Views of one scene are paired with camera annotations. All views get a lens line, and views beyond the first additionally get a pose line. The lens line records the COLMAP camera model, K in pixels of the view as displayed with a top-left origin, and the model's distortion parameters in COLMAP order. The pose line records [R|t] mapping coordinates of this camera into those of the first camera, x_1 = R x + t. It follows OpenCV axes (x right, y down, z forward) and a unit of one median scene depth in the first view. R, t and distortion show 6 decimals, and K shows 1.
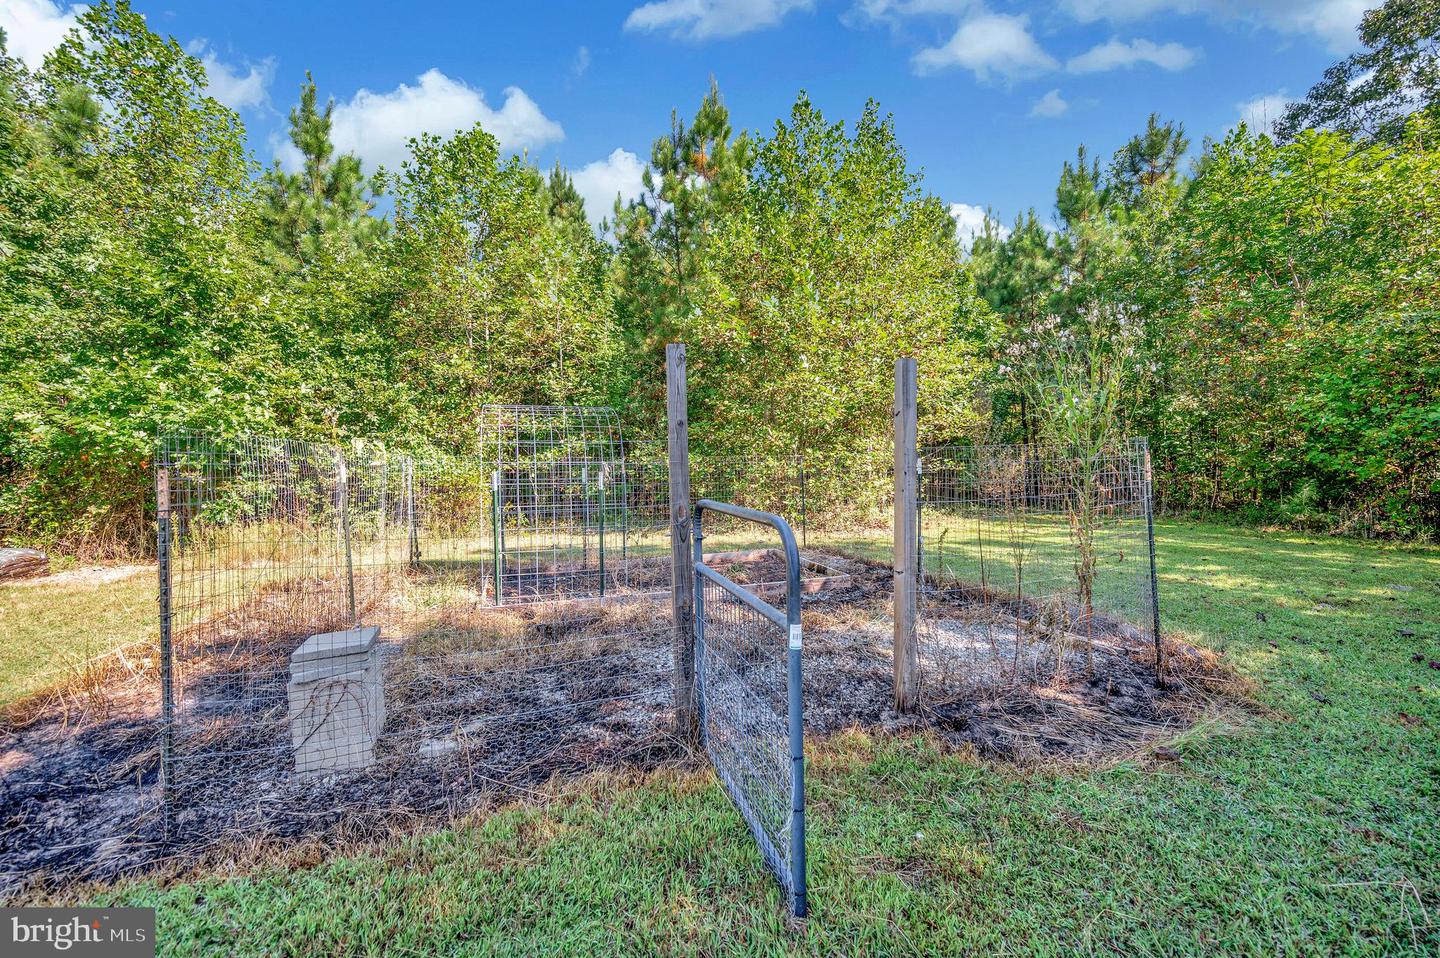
lens RADIAL K [[593.7, 0, 710.0], [0, 593.7, 485.9], [0, 0, 1]] dist [0.000719, -0.000016]
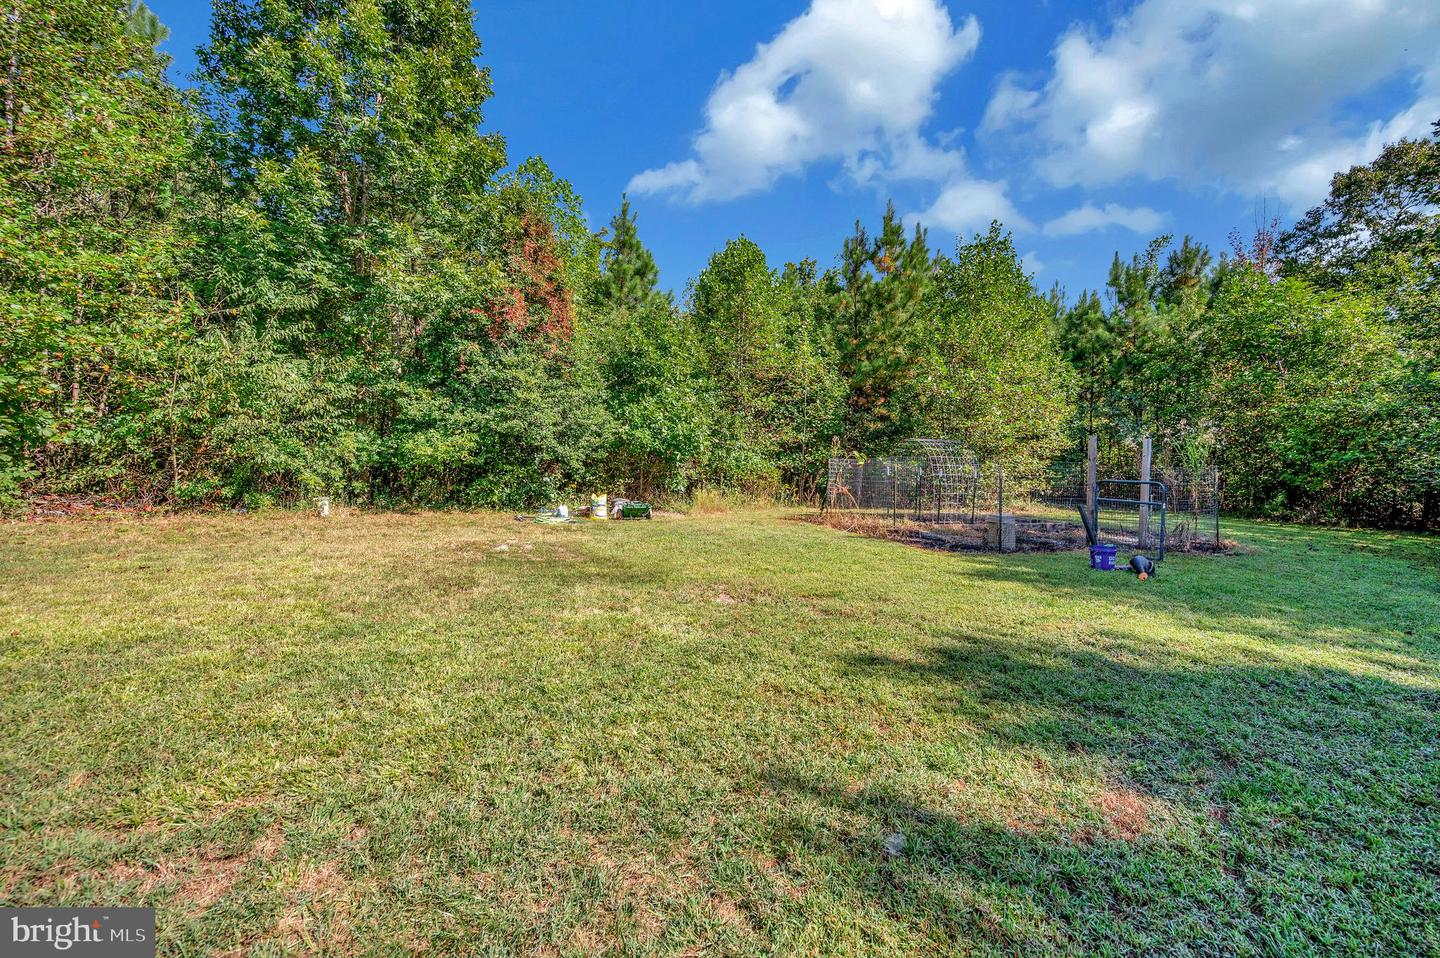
lens RADIAL K [[593.7, 0, 707.3], [0, 593.7, 481.6], [0, 0, 1]] dist [0.000719, -0.000016]
pose [[0.999134, 0.040926, 0.007489, -0.486379], [-0.040882, 0.999146, -0.005990, 0.031539], [-0.007728, 0.005678, 0.999954, -0.516308]]
